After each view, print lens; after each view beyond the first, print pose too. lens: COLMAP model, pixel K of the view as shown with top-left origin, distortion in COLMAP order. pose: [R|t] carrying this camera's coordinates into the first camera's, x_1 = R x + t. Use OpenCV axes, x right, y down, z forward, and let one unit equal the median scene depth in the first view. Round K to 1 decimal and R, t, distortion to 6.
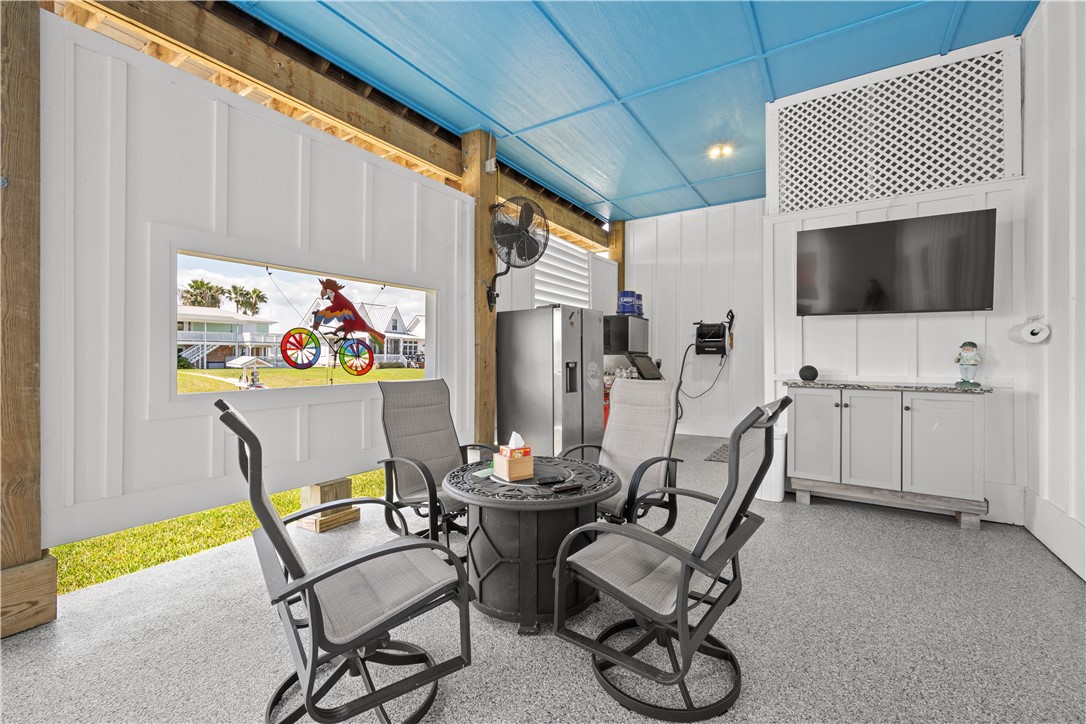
lens RADIAL K [[464.5, 0, 540.1], [0, 464.5, 361.2], [0, 0, 1]] dist [0.002048, 0.000427]
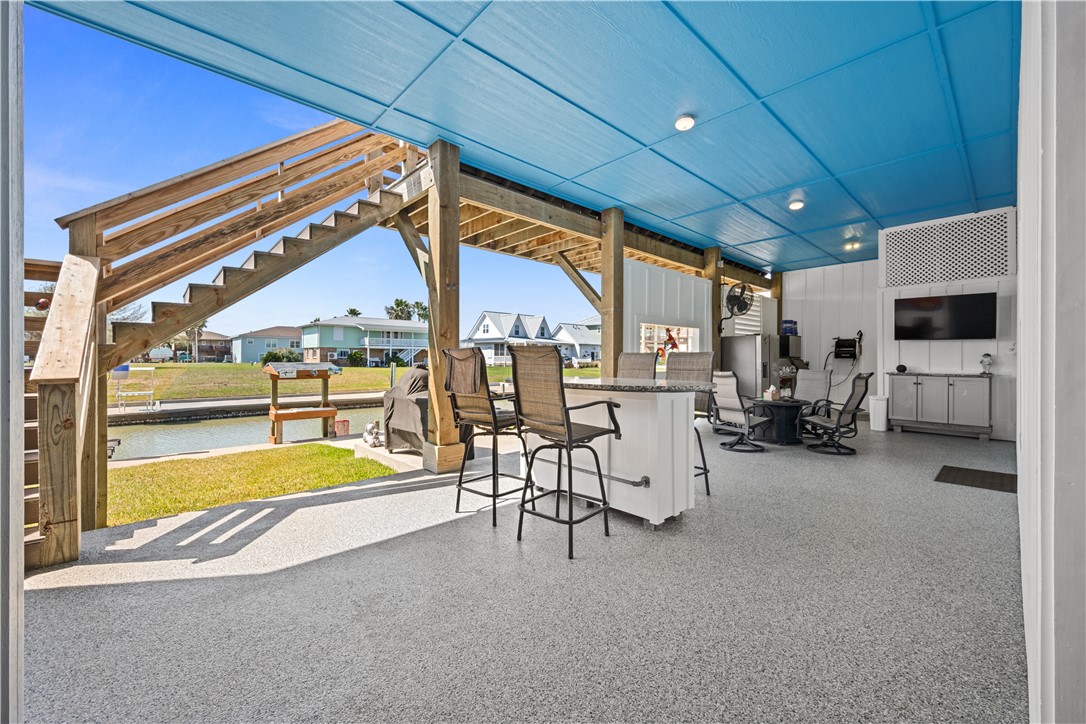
lens RADIAL K [[432.6, 0, 541.5], [0, 432.6, 360.8], [0, 0, 1]] dist [-0.003648, 0.000604]
pose [[0.966655, 0.004589, -0.256042, -0.381264], [-0.005671, 0.999978, -0.003485, 0.006580], [0.256020, 0.004821, 0.966659, -1.019577]]
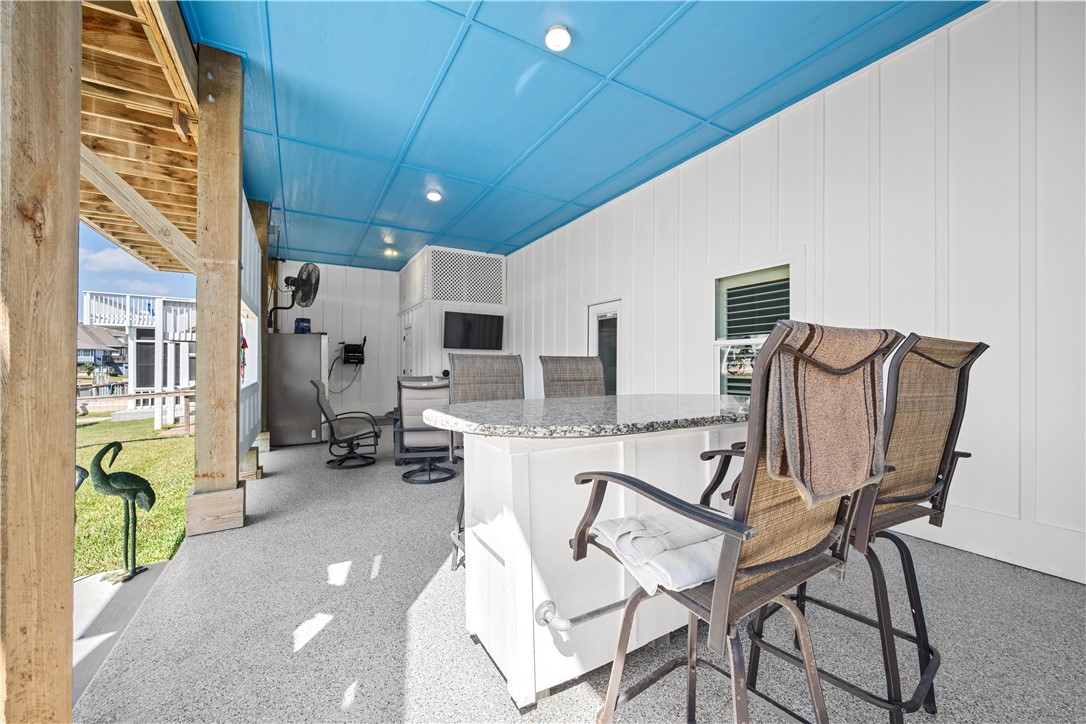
lens RADIAL K [[432.6, 0, 546.4], [0, 432.6, 361.8], [0, 0, 1]] dist [-0.003648, 0.000604]
pose [[0.458342, 0.009565, 0.888725, -0.910964], [0.003728, 0.999913, -0.012684, -0.002470], [-0.888768, 0.009126, 0.458266, -0.334097]]
